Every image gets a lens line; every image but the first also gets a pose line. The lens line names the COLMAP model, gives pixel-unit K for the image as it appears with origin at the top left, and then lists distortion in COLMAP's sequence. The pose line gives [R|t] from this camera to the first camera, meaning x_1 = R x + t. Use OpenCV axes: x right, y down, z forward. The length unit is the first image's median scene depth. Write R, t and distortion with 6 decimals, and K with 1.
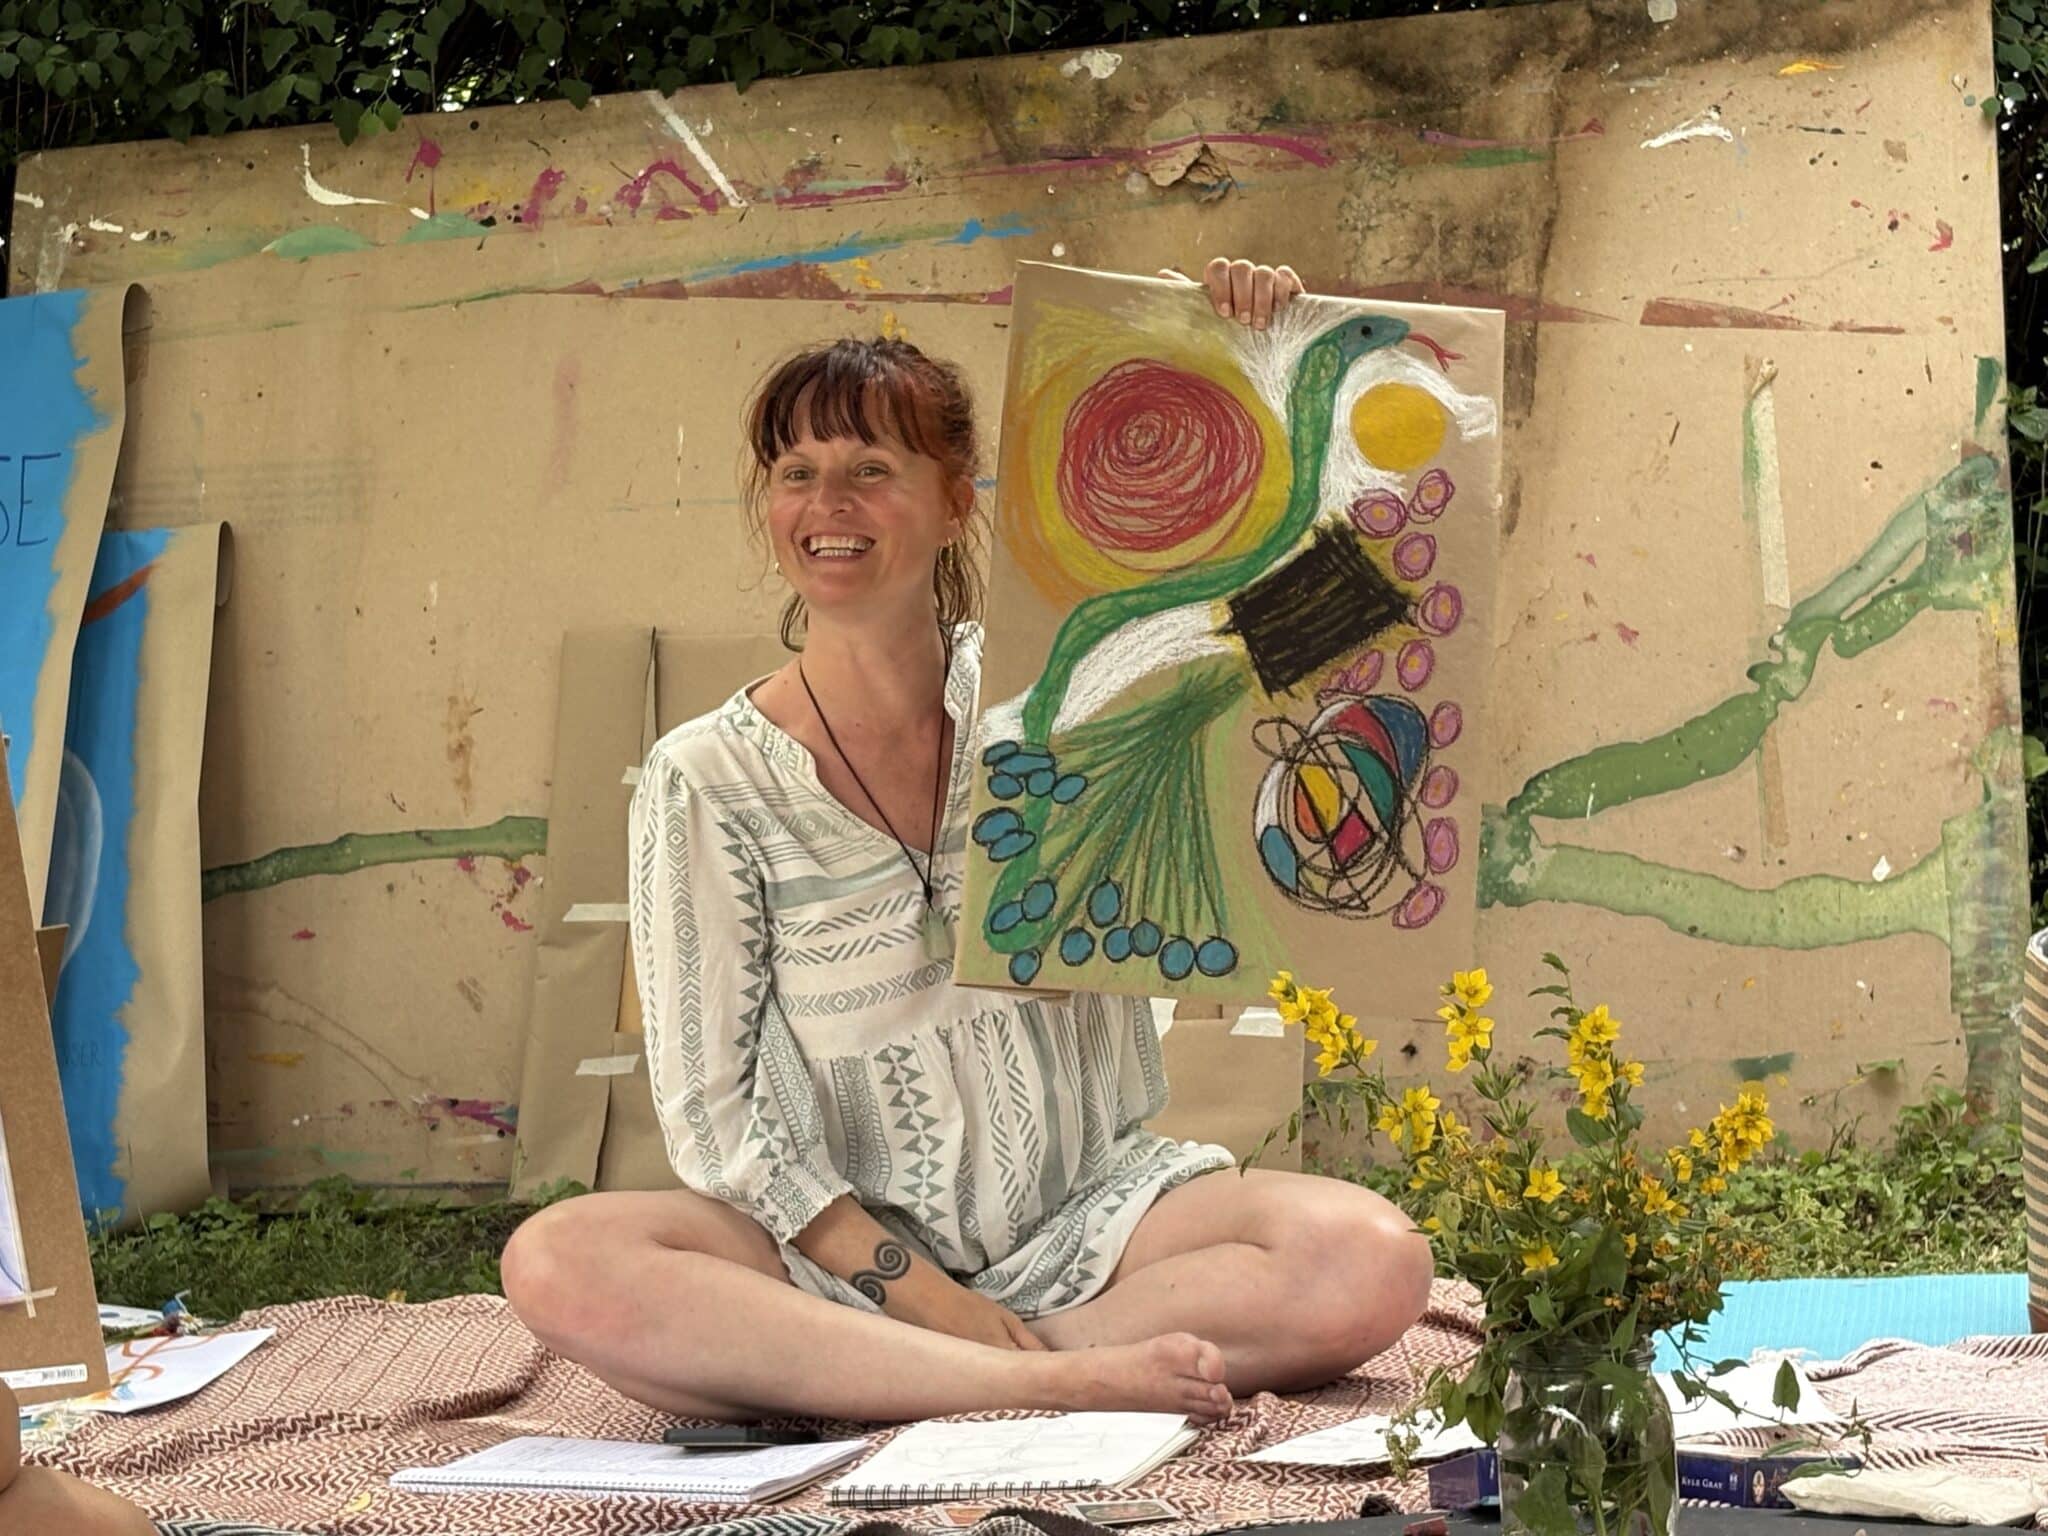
lens RADIAL K [[4903.1, 0, 1012.9], [0, 4903.1, 769.7], [0, 0, 1]] dist [0.216983, 0.000000]
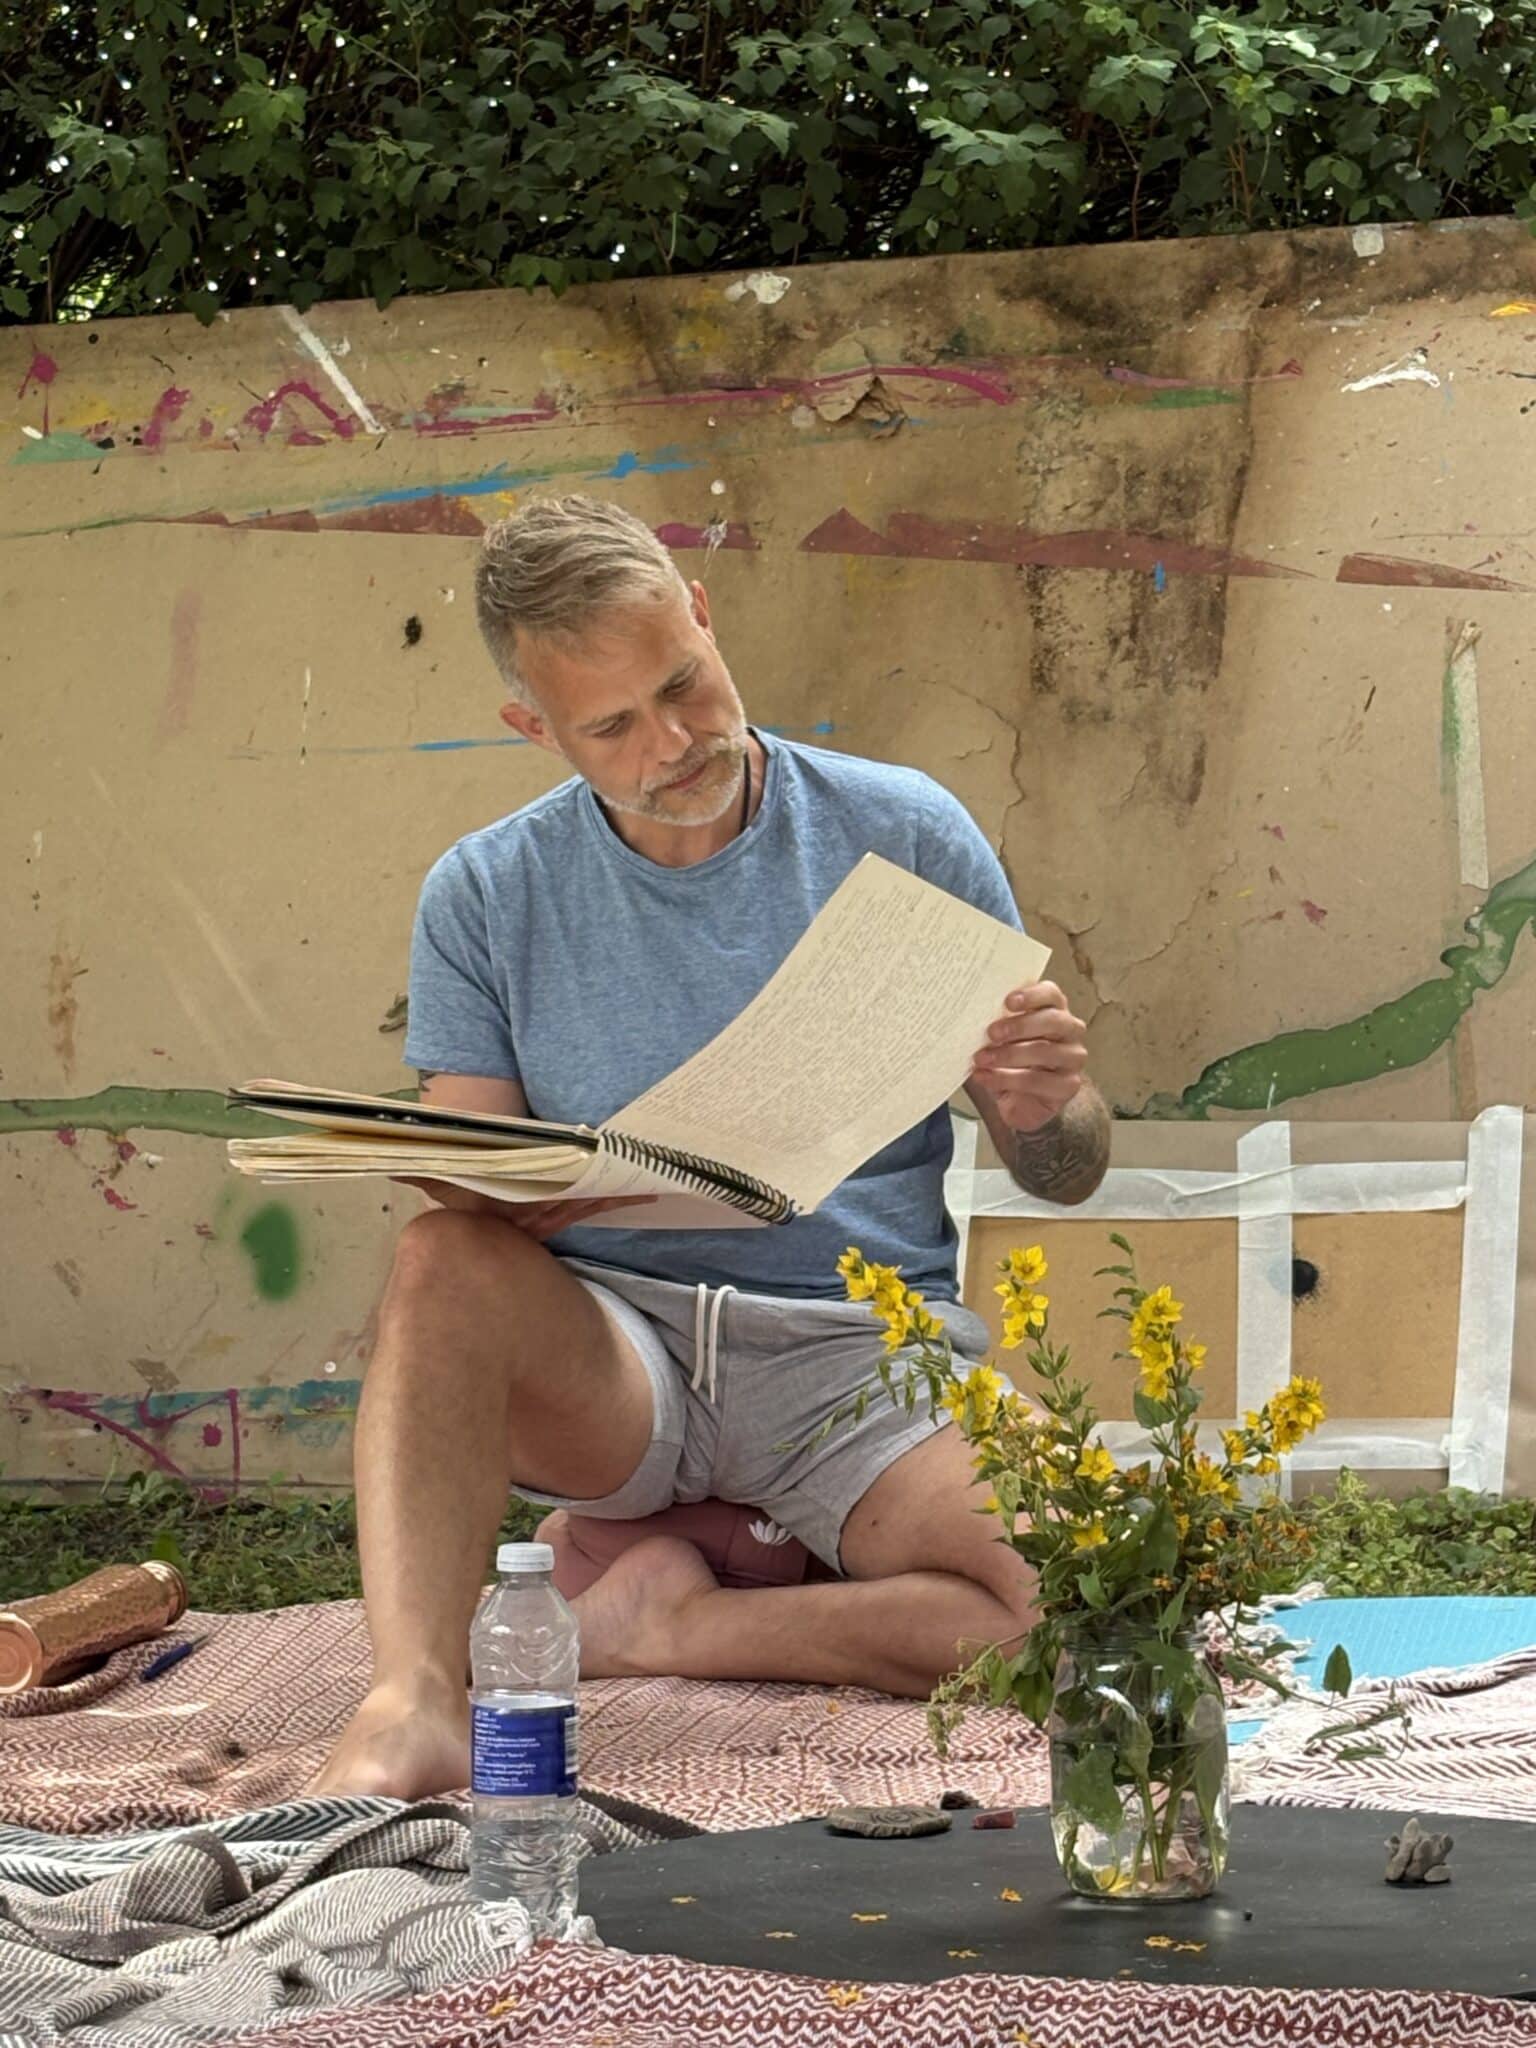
lens RADIAL K [[5824.9, 0, 779.9], [0, 5824.9, 1037.3], [0, 0, 1]] dist [0.233639, 0.000000]
pose [[0.999815, 0.019212, -0.001337, 0.025227], [-0.019217, 0.999808, -0.003735, 0.002064], [0.001265, 0.003760, 0.999992, -0.105143]]
